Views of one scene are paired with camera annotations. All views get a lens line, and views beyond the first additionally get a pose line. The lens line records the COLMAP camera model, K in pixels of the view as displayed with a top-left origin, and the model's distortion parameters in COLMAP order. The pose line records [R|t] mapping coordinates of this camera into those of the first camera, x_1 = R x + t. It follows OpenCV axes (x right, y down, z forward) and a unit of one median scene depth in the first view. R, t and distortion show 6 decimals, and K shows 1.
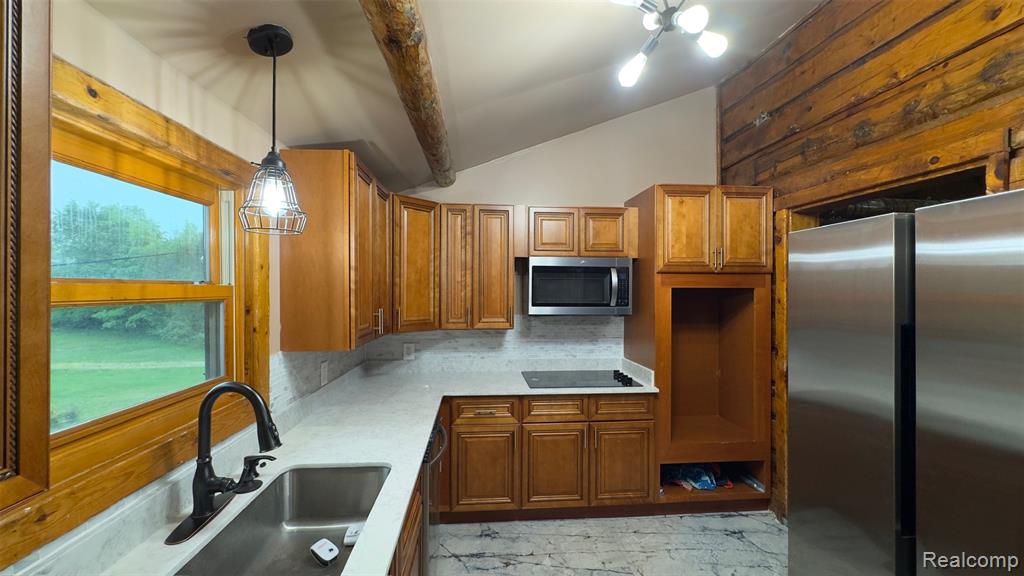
lens RADIAL K [[409.9, 0, 512.0], [0, 409.9, 288.0], [0, 0, 1]] dist [-0.002307, -0.000121]
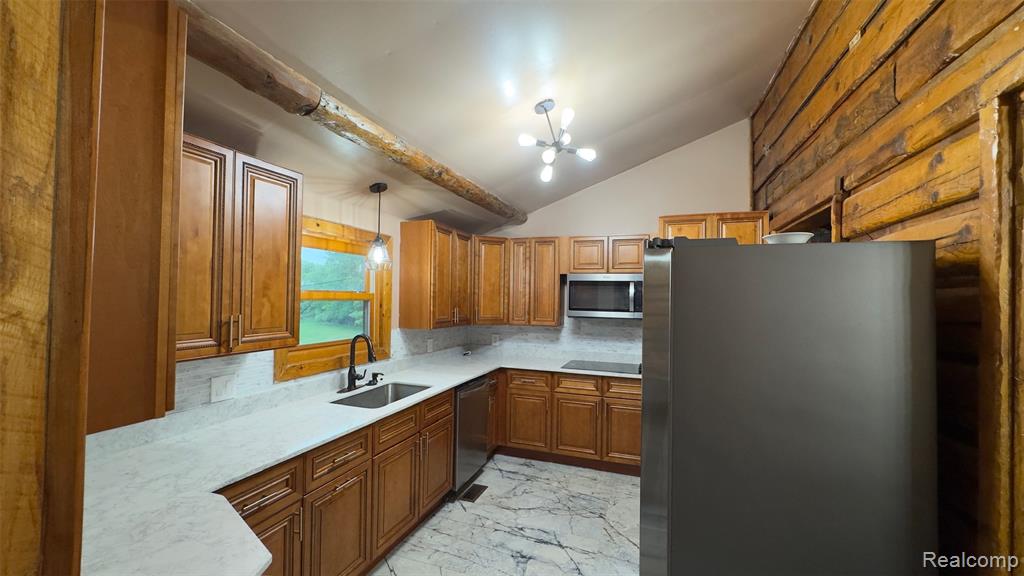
lens RADIAL K [[409.9, 0, 512.0], [0, 409.9, 288.0], [0, 0, 1]] dist [-0.002307, -0.000121]
pose [[0.910965, 0.001226, -0.412481, 0.473639], [-0.010604, 0.999735, -0.020448, 0.001015], [0.412346, 0.023001, 0.910737, -0.352921]]
